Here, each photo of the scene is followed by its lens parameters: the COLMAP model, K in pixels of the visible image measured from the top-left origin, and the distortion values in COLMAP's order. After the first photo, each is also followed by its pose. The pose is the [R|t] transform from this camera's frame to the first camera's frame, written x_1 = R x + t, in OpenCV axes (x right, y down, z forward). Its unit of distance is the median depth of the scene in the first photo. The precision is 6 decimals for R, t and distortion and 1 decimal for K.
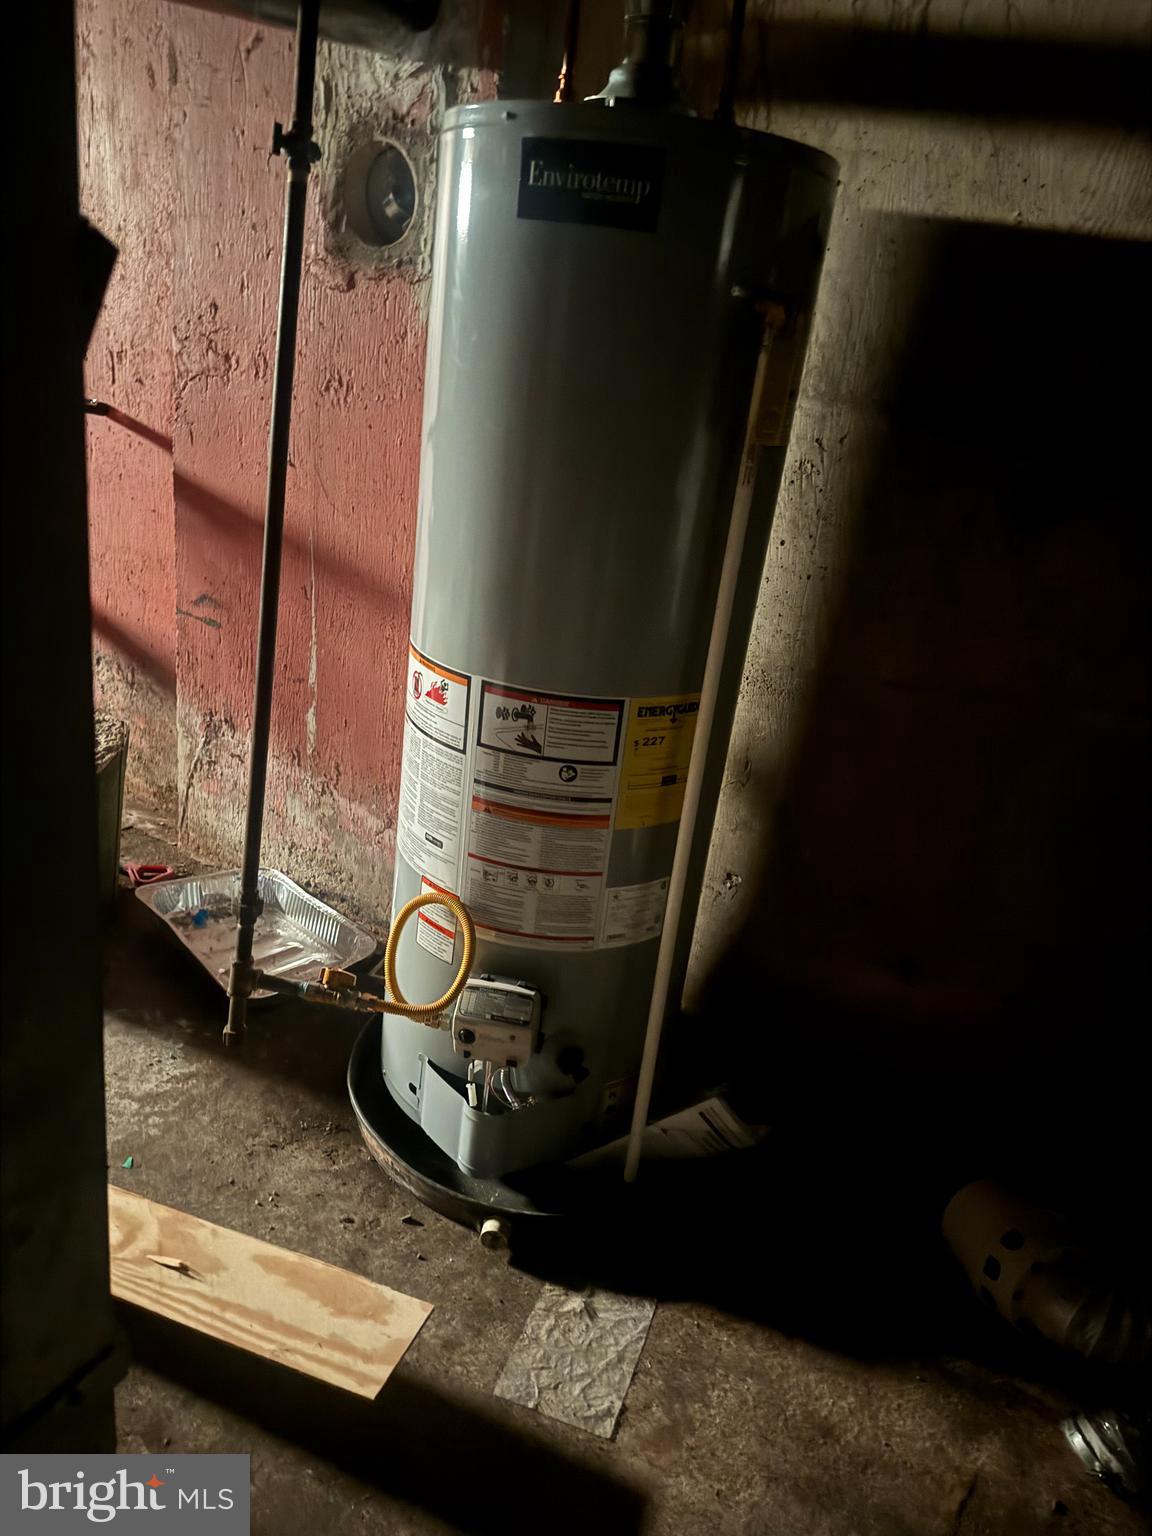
lens RADIAL K [[1082.2, 0, 579.6], [0, 1082.2, 725.8], [0, 0, 1]] dist [0.004079, -0.001892]
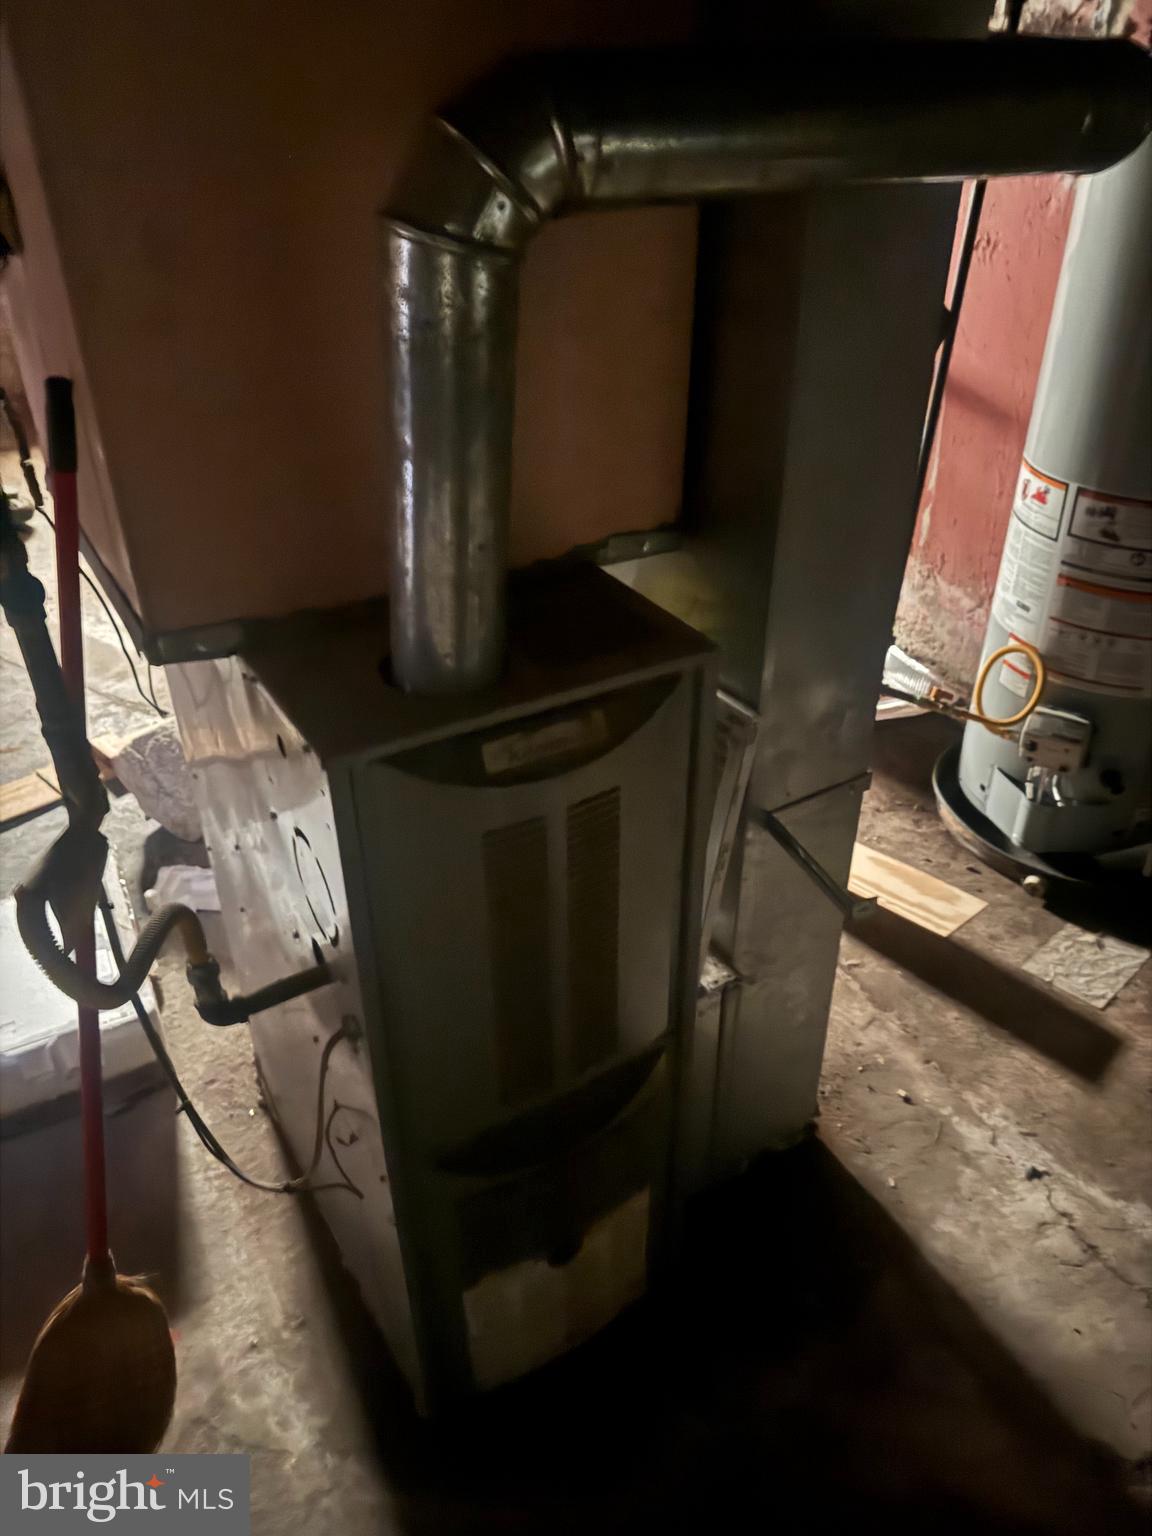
lens RADIAL K [[1082.2, 0, 579.6], [0, 1082.2, 725.8], [0, 0, 1]] dist [0.004079, -0.001892]
pose [[0.871412, 0.135540, -0.471456, 0.043819], [-0.052344, 0.981276, 0.185360, 0.031193], [0.487752, -0.136847, 0.862190, -0.488562]]
